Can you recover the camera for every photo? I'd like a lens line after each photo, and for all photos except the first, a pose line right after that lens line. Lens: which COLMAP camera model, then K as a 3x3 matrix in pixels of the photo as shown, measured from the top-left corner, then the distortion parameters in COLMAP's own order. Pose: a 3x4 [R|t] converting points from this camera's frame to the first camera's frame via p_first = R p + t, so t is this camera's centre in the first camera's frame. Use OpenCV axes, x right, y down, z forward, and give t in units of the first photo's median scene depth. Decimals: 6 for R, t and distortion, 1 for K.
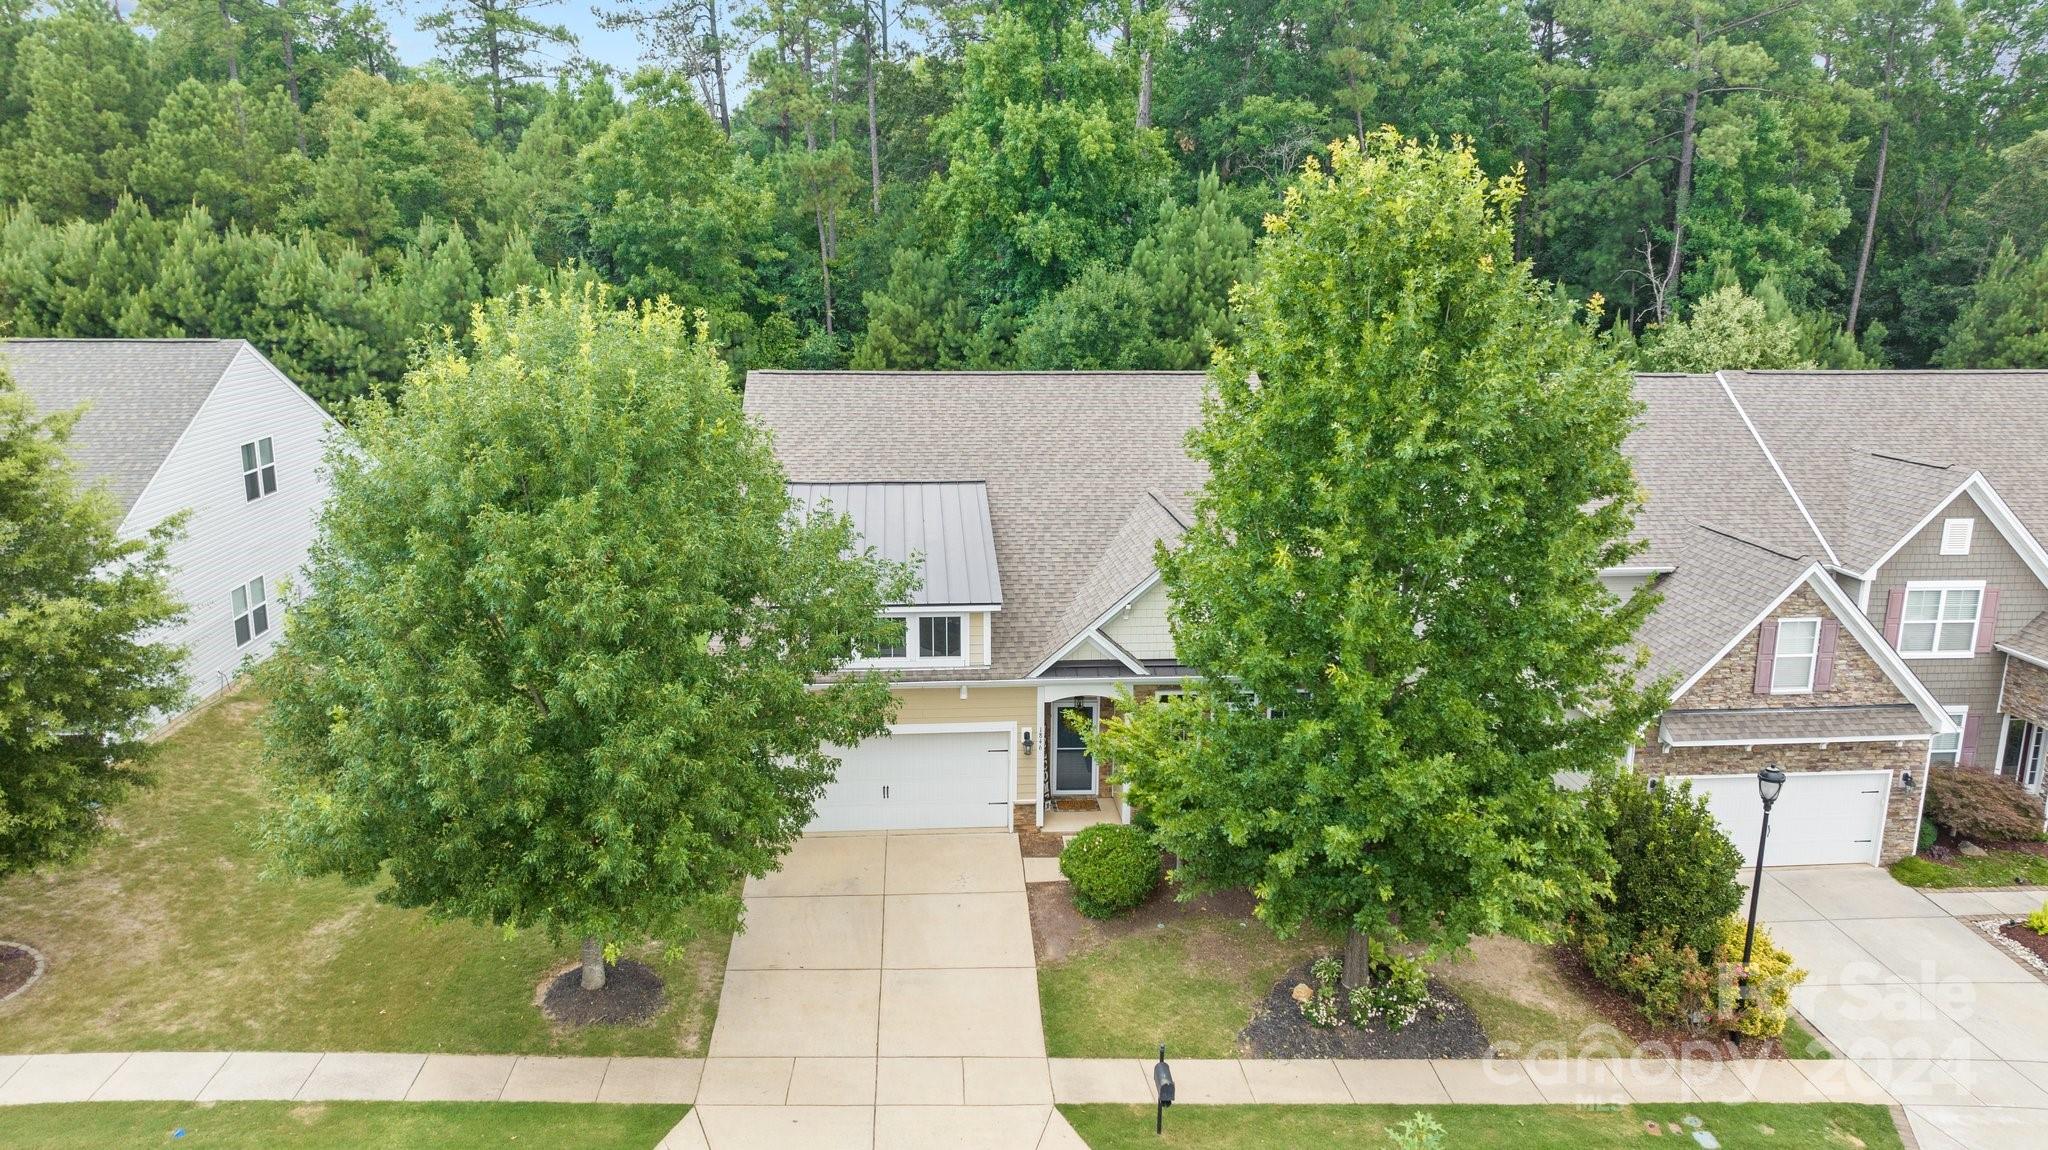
lens RADIAL K [[1426.8, 0, 1024.0], [0, 1426.8, 575.0], [0, 0, 1]] dist [-0.026454, 0.039647]
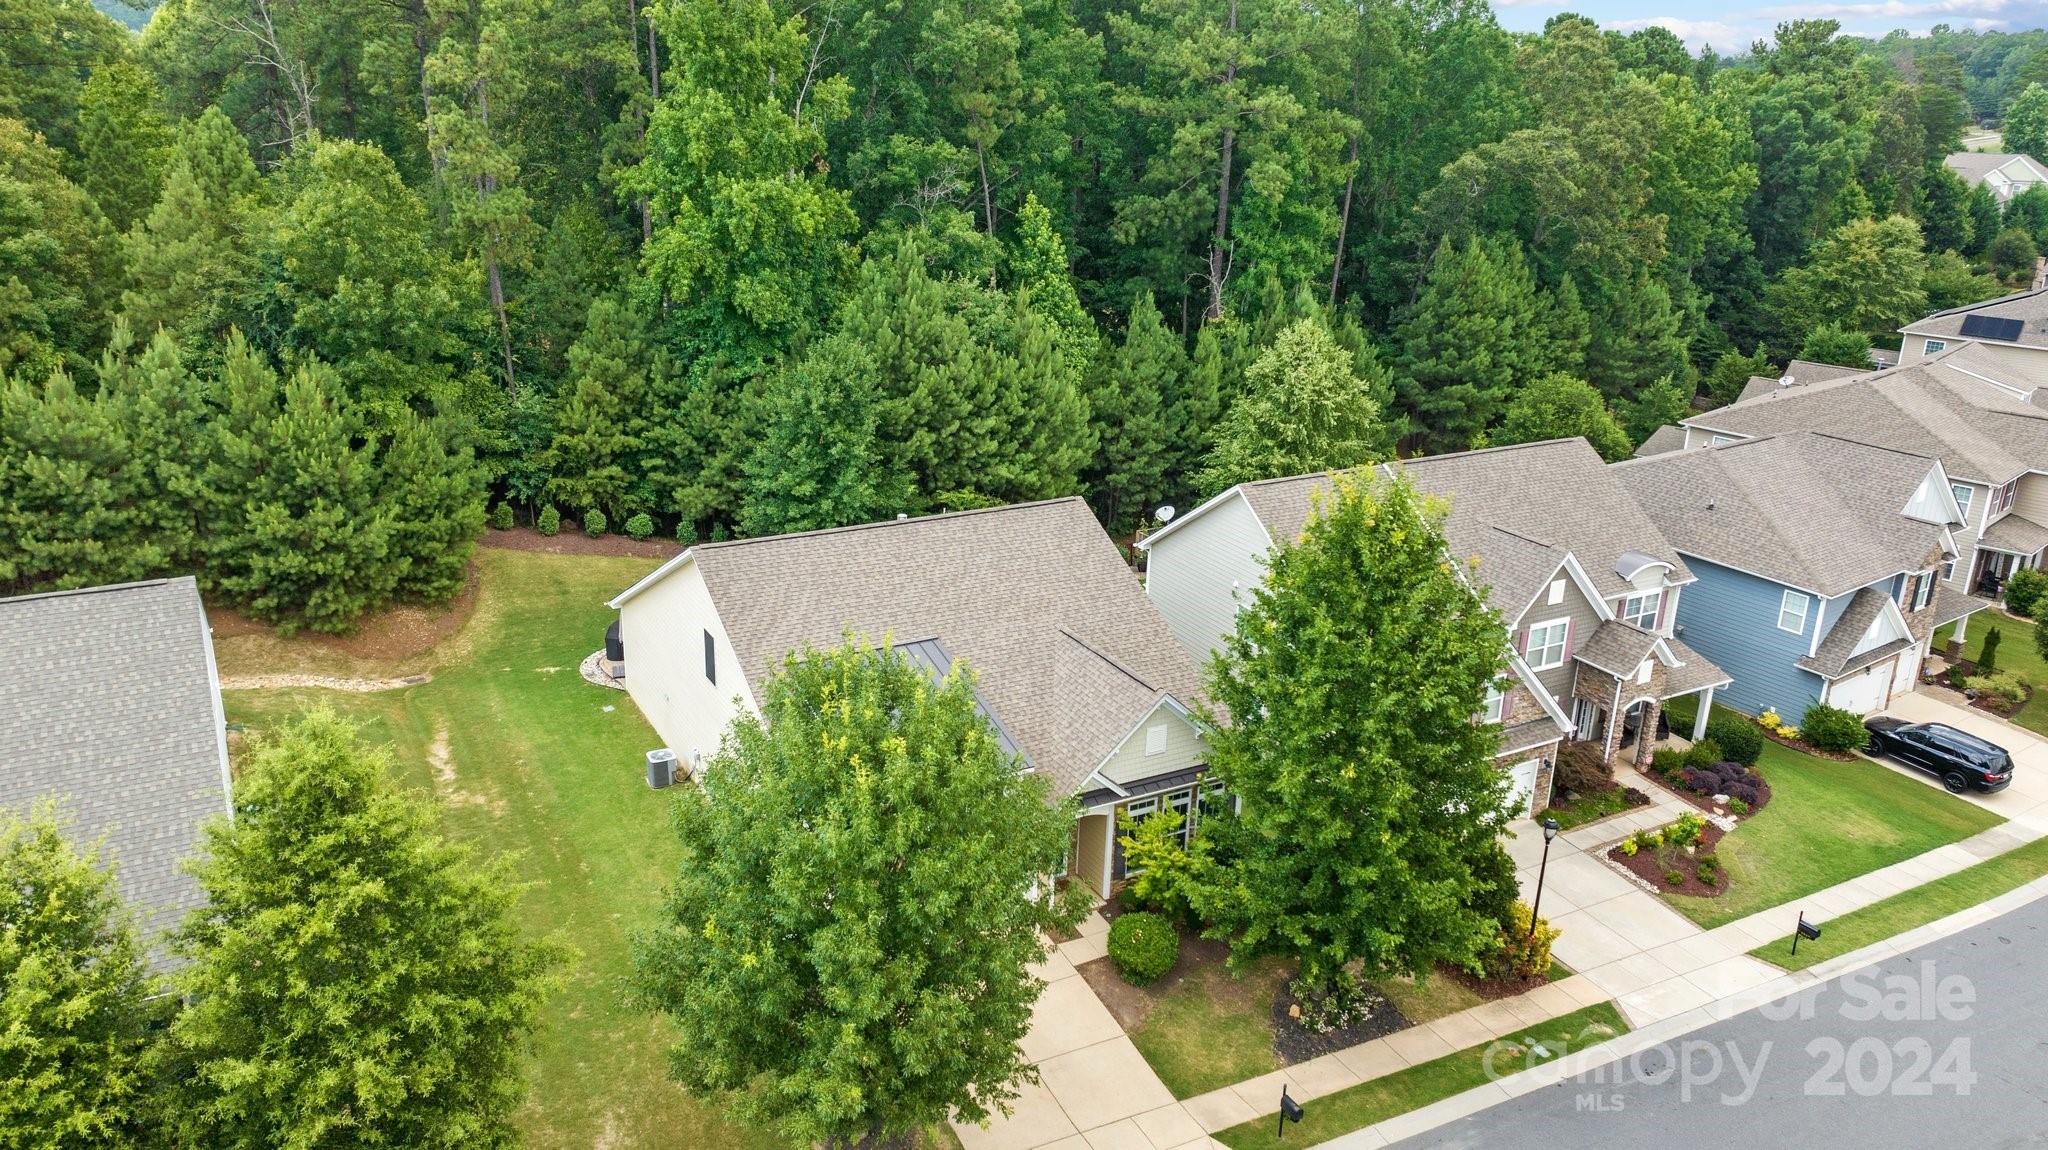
lens RADIAL K [[1463.5, 0, 1024.0], [0, 1463.5, 575.0], [0, 0, 1]] dist [-0.013267, 0.001317]
pose [[0.915814, -0.114931, 0.384806, -0.505967], [0.071859, 0.989608, 0.124549, -0.311680], [-0.395122, -0.086411, 0.914556, -0.211359]]
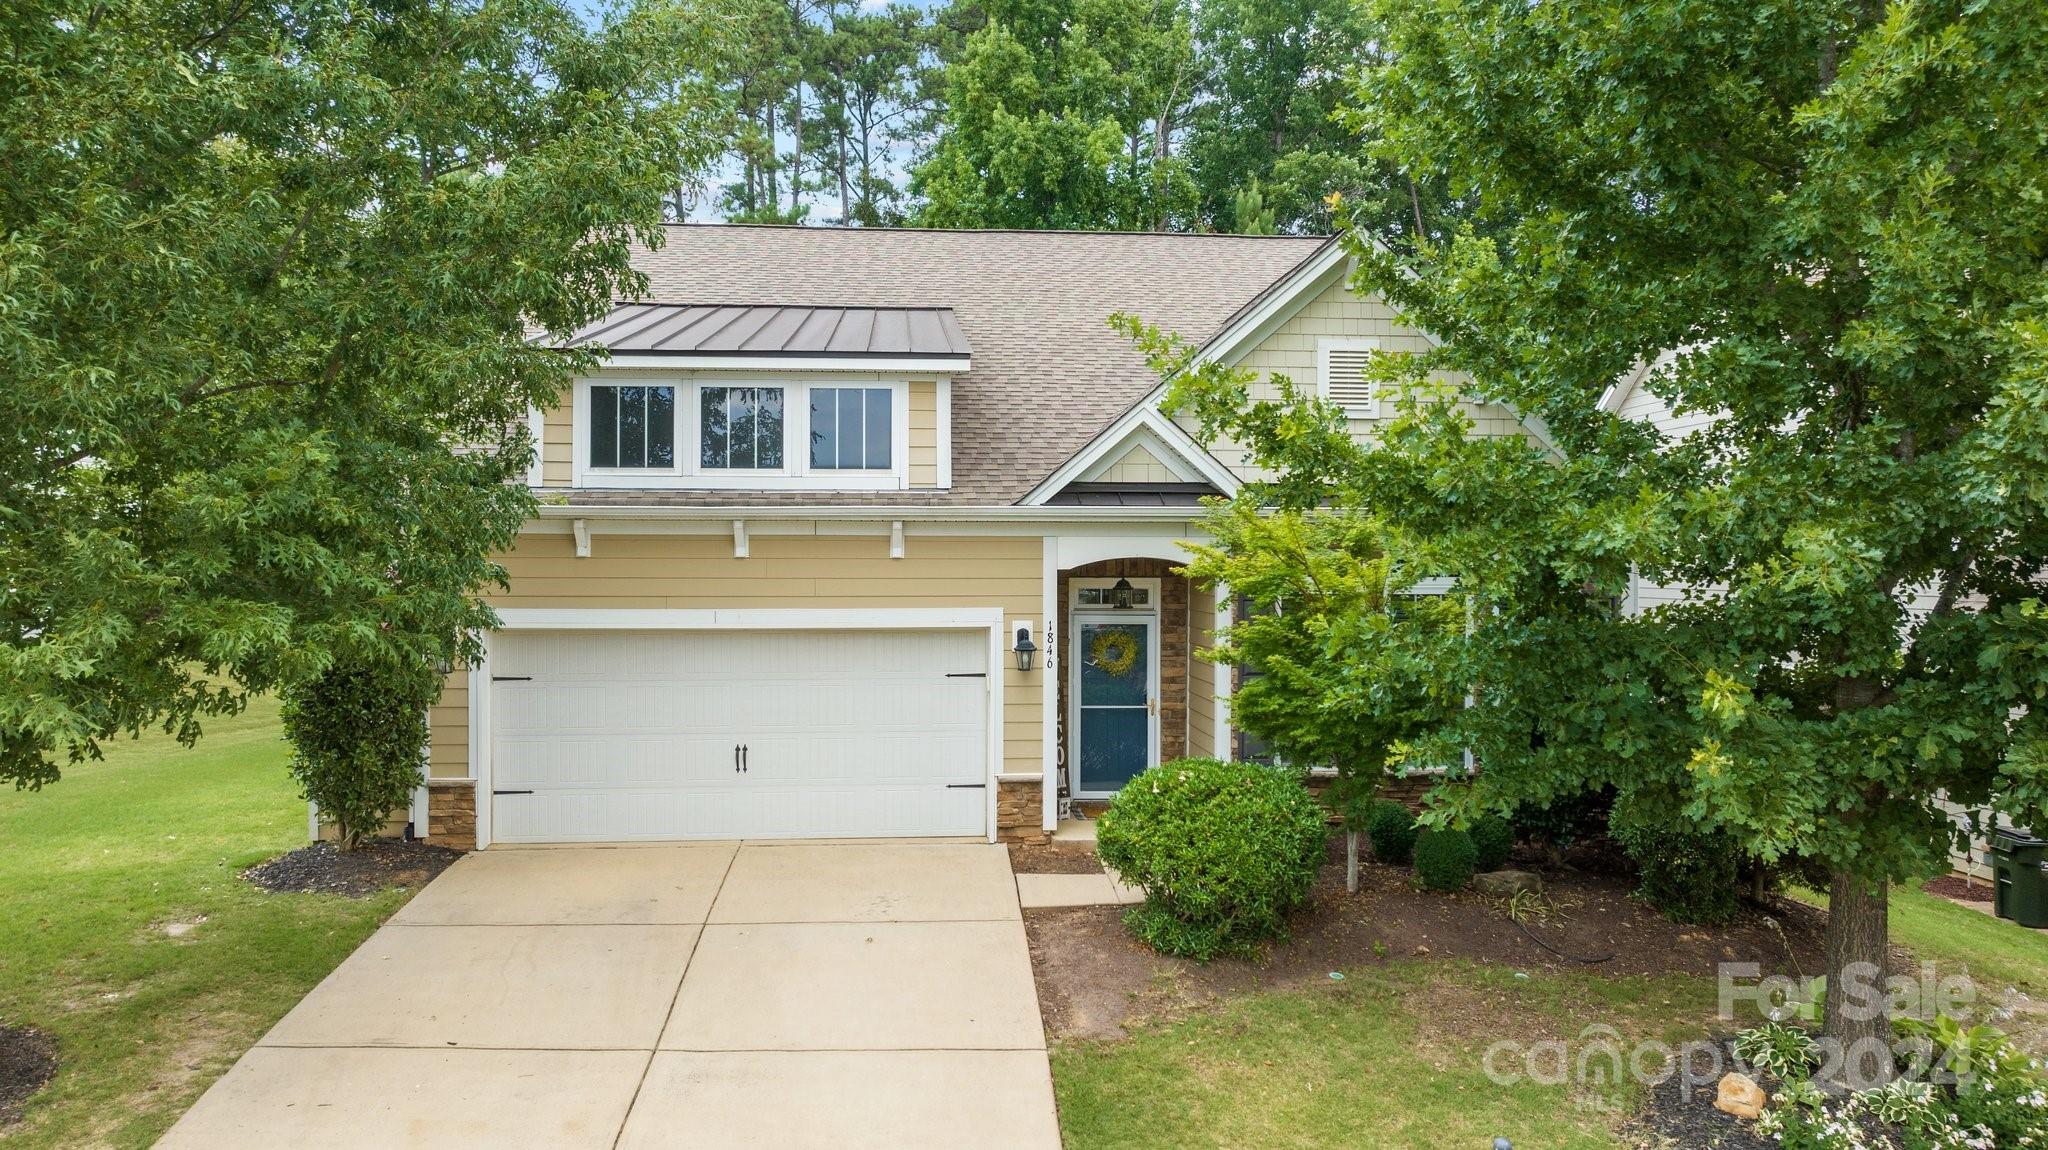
lens RADIAL K [[1426.8, 0, 1024.0], [0, 1426.8, 575.0], [0, 0, 1]] dist [-0.026454, 0.039647]
pose [[0.999982, -0.005957, 0.000833, 0.002104], [0.005991, 0.974053, -0.226241, 0.202300], [0.000536, 0.226242, 0.974071, 0.497870]]
